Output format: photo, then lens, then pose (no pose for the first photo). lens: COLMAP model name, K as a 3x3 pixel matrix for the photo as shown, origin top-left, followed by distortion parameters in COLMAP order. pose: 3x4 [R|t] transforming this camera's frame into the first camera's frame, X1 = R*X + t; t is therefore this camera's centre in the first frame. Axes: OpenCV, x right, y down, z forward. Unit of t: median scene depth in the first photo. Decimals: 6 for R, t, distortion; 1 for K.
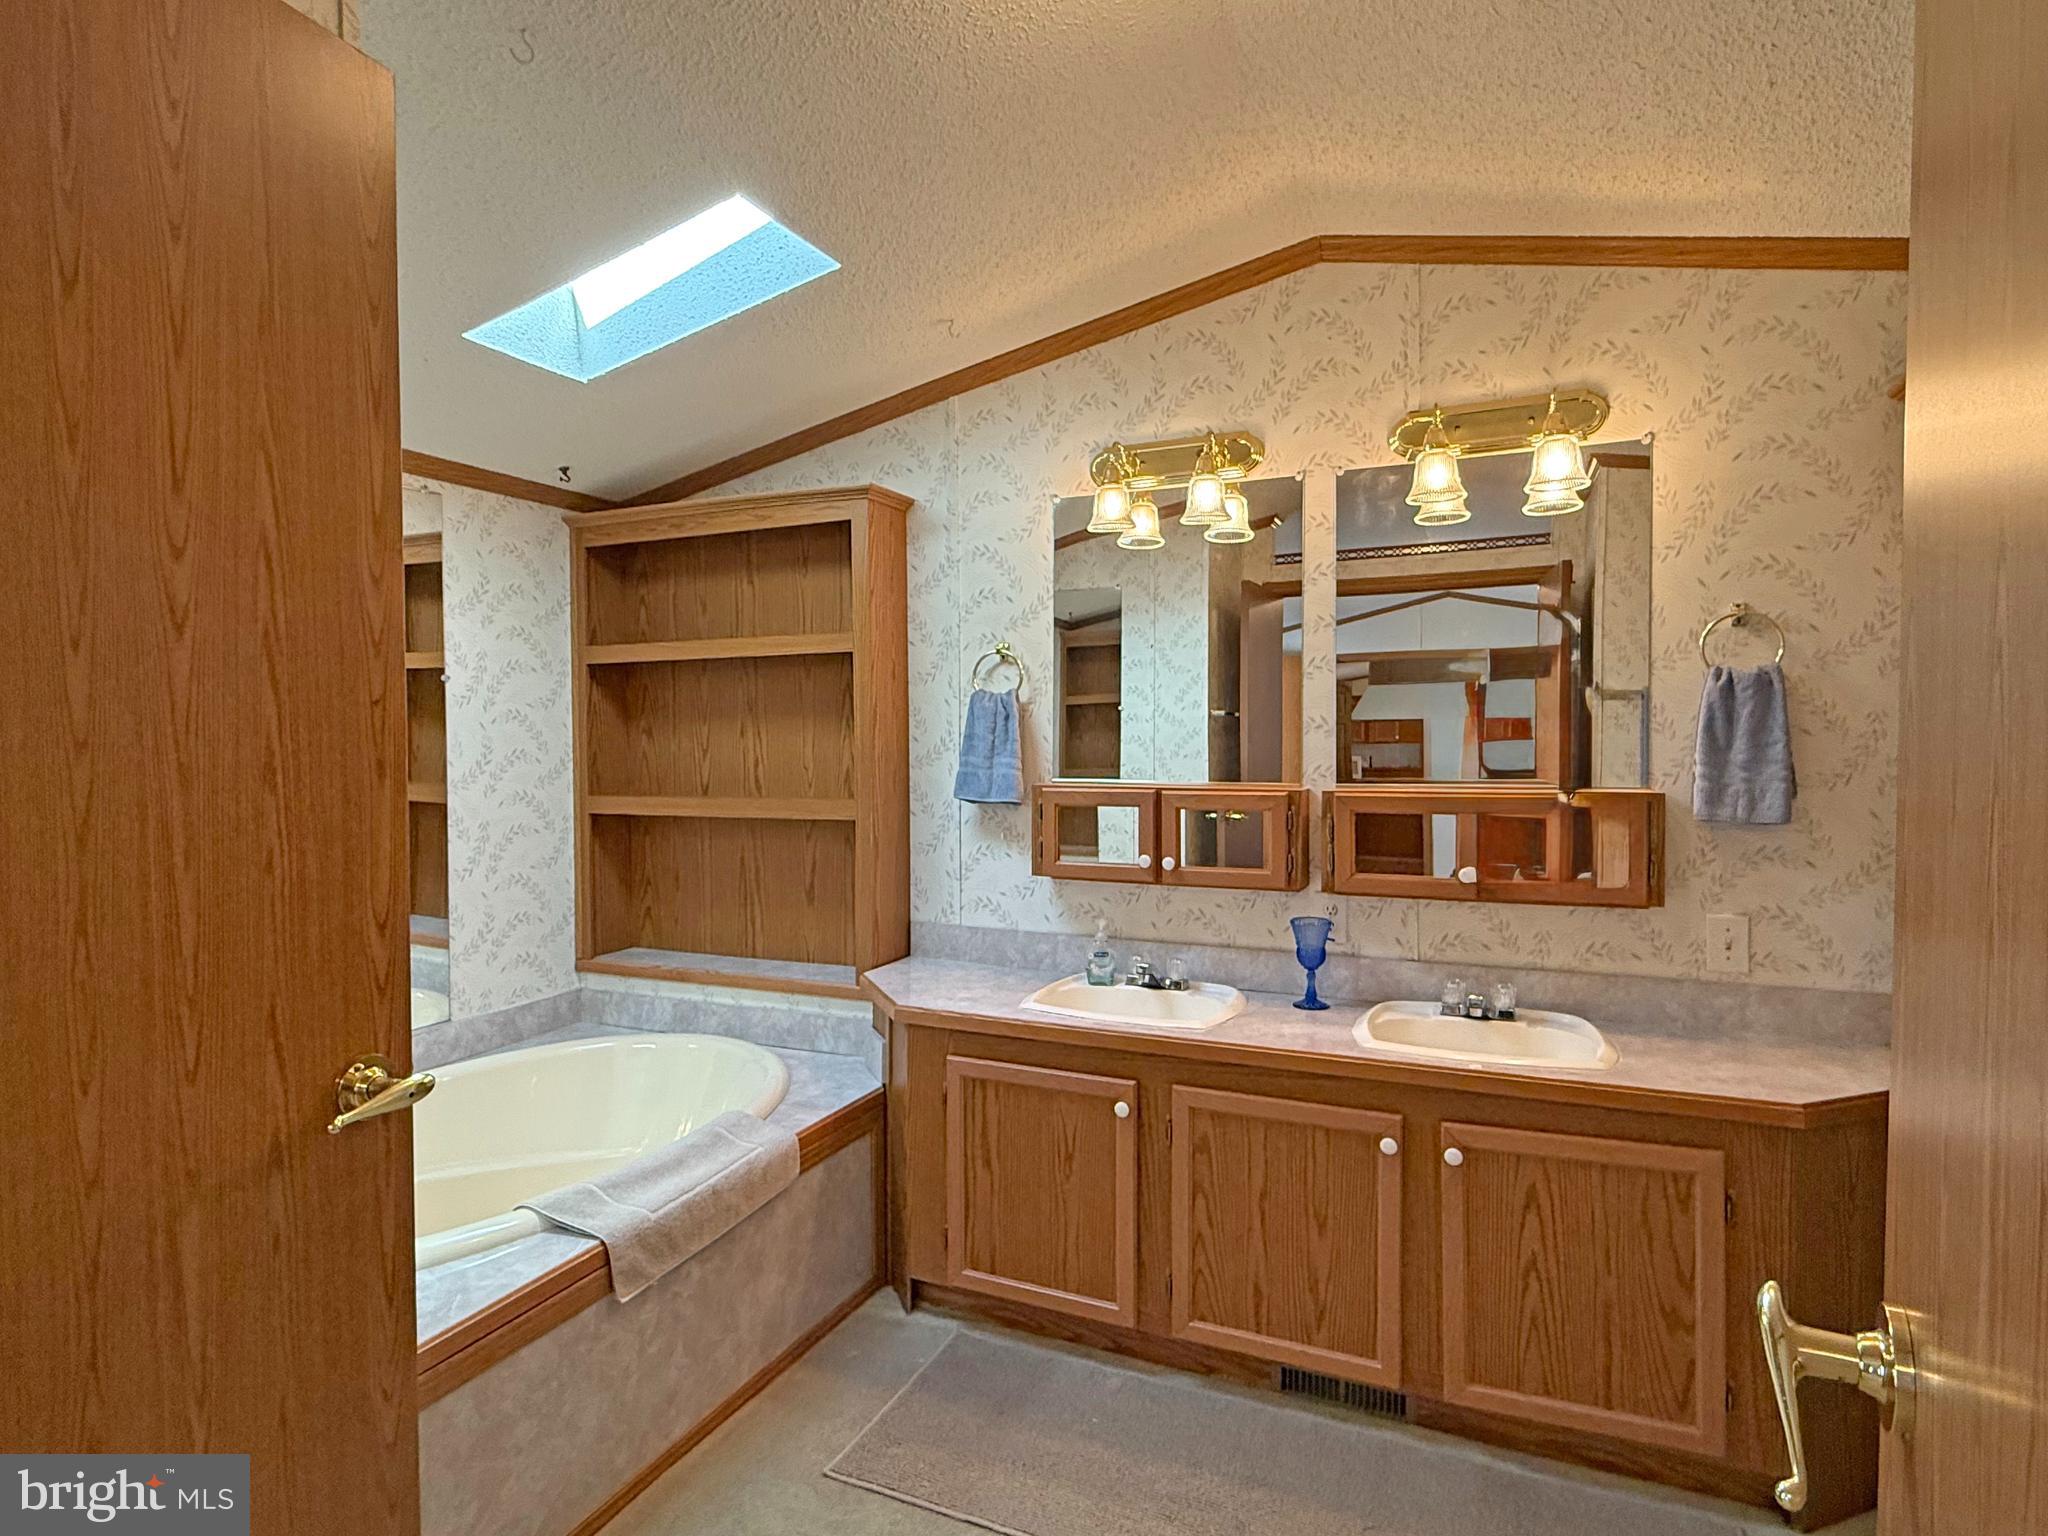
lens RADIAL K [[1092.8, 0, 1021.8], [0, 1092.8, 770.0], [0, 0, 1]] dist [0.003564, 0.001252]
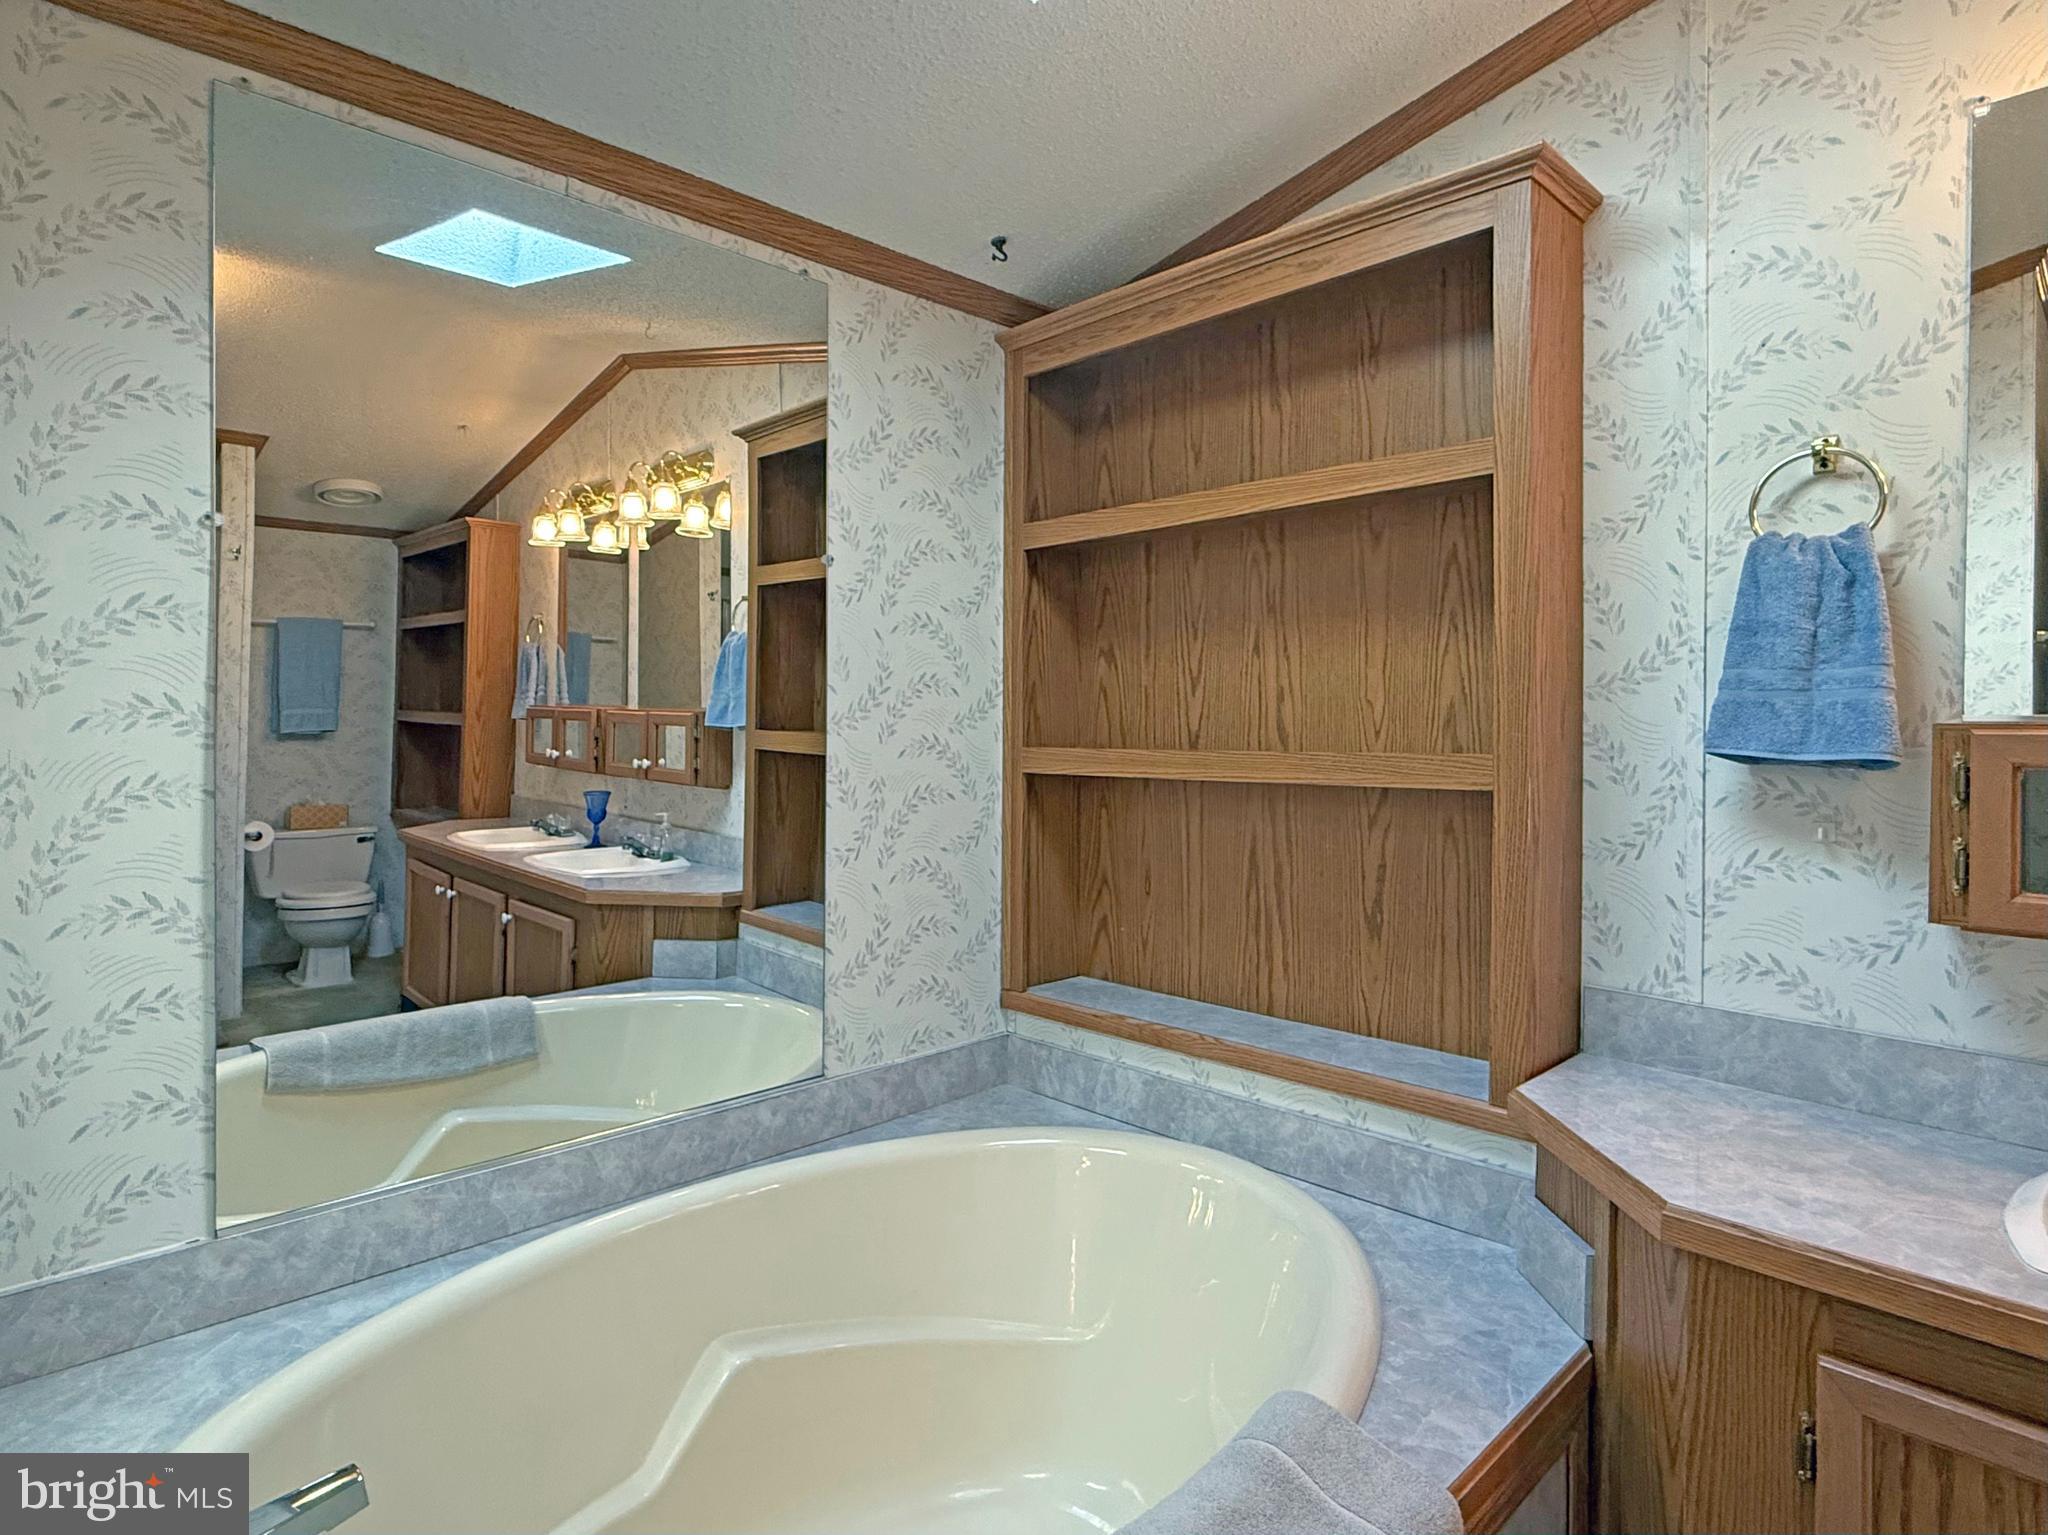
lens RADIAL K [[1092.8, 0, 1021.8], [0, 1092.8, 769.5], [0, 0, 1]] dist [0.003564, 0.001252]
pose [[0.929704, 0.021382, -0.367686, -0.163947], [-0.018596, 0.999765, 0.011118, 0.032547], [0.367838, -0.003499, 0.929883, 0.409875]]
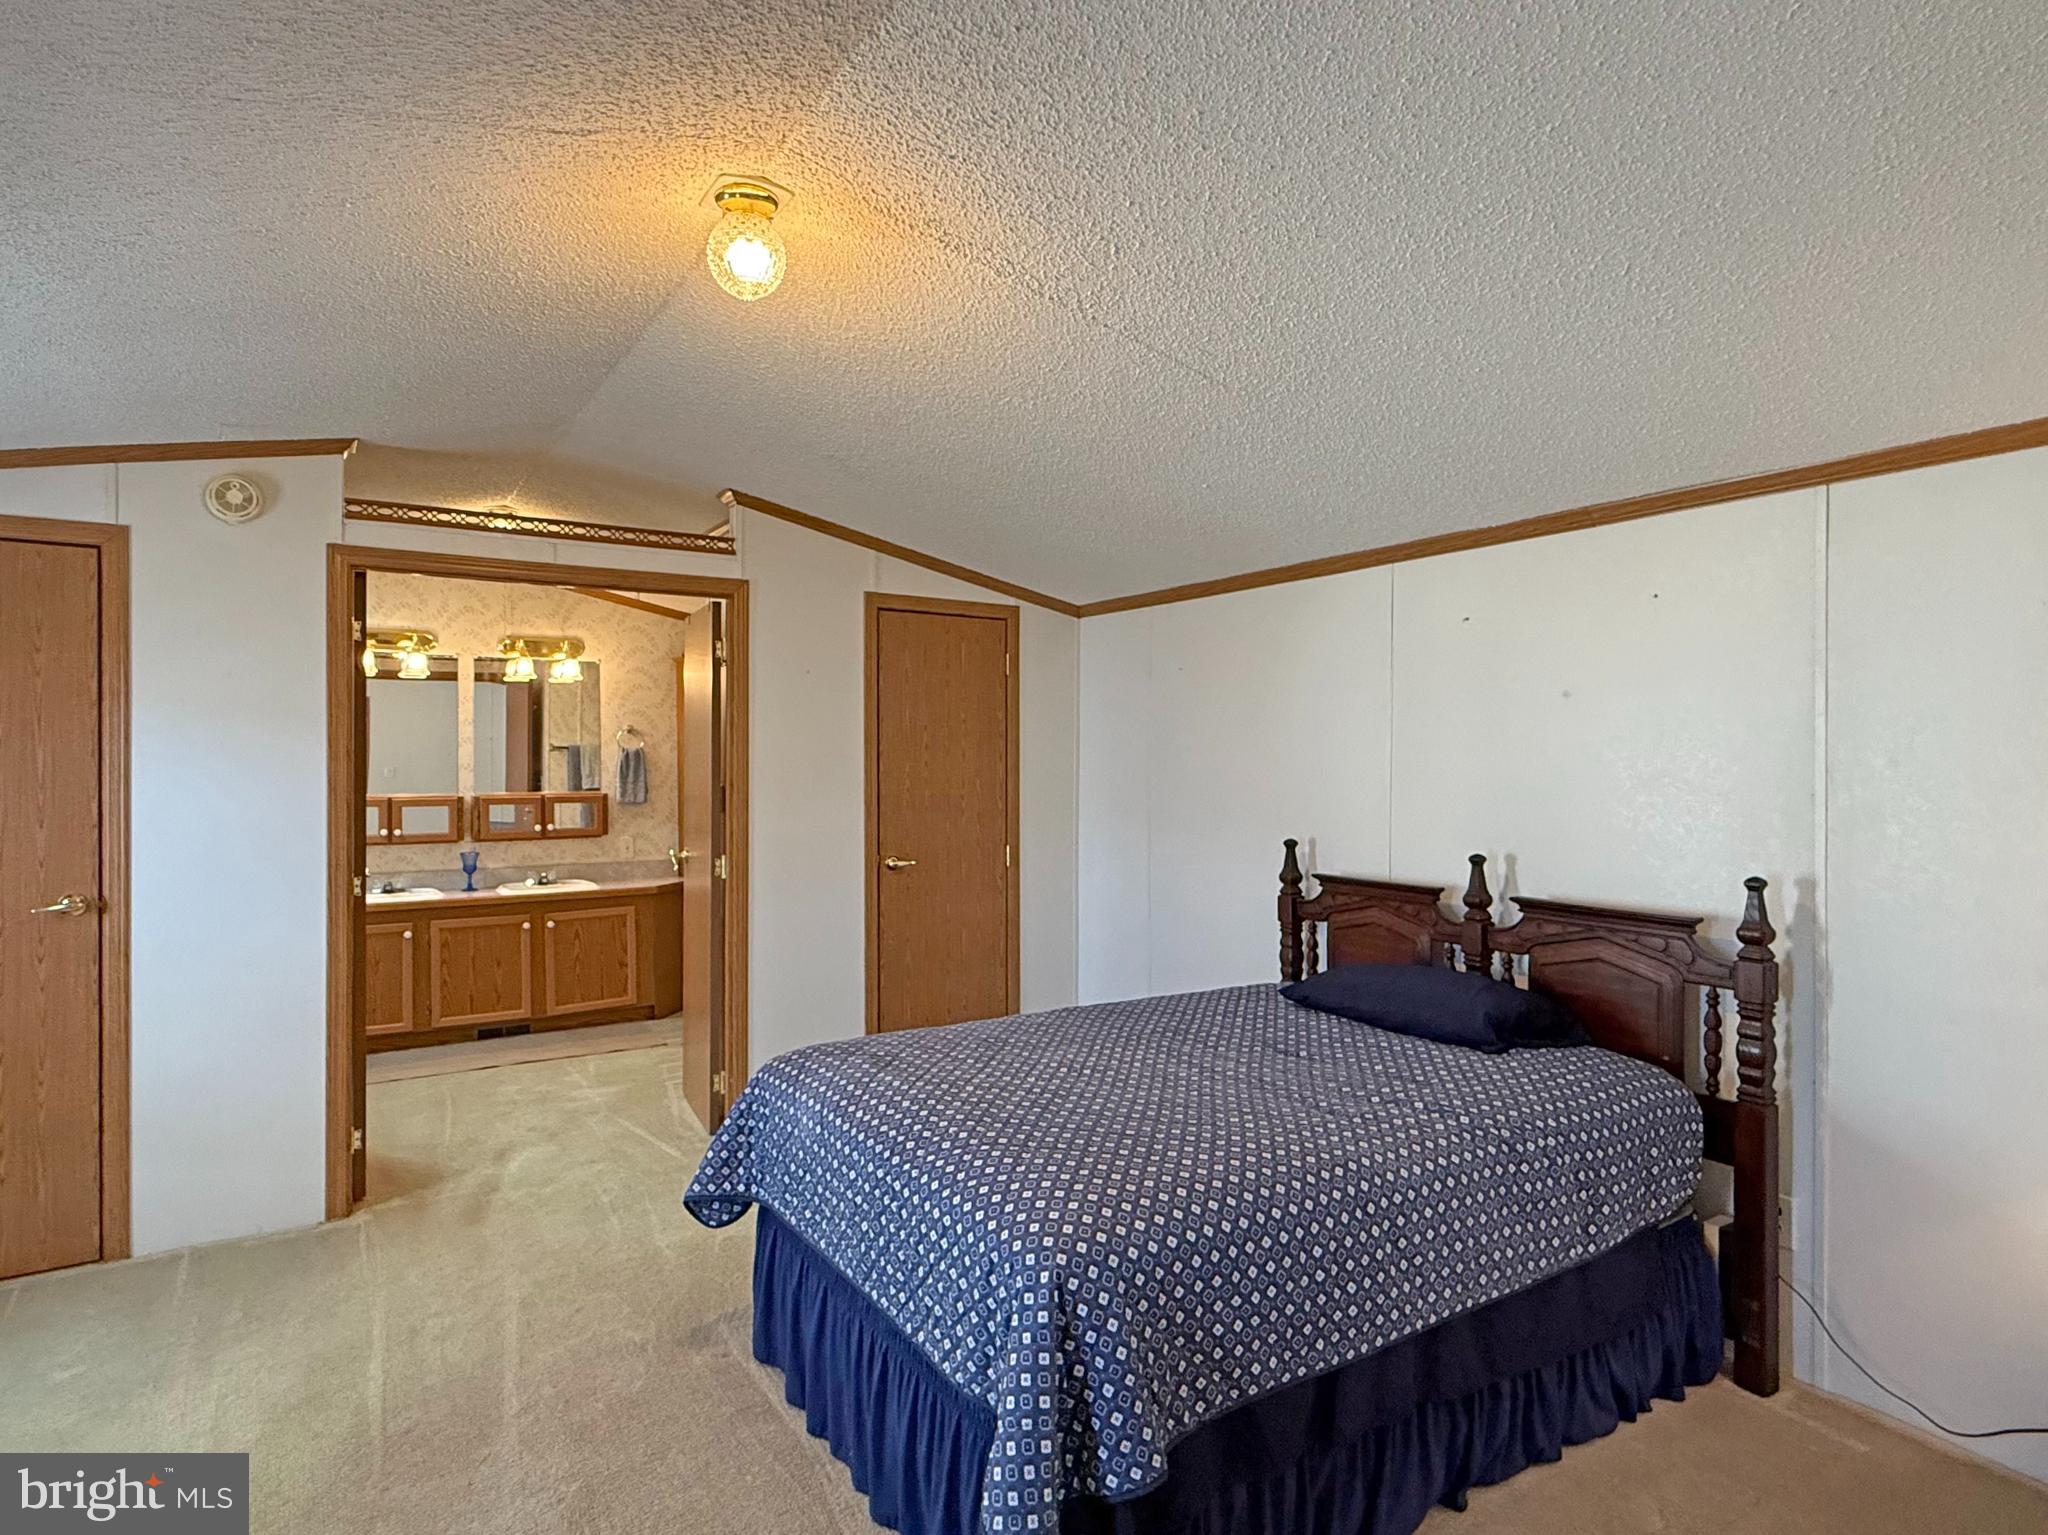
lens RADIAL K [[1092.8, 0, 1021.8], [0, 1092.8, 769.5], [0, 0, 1]] dist [0.003564, 0.001252]
pose [[0.533599, 0.001035, 0.845737, -1.036356], [0.021284, 0.999666, -0.014652, 0.020834], [-0.845470, 0.025819, 0.533399, -1.181246]]
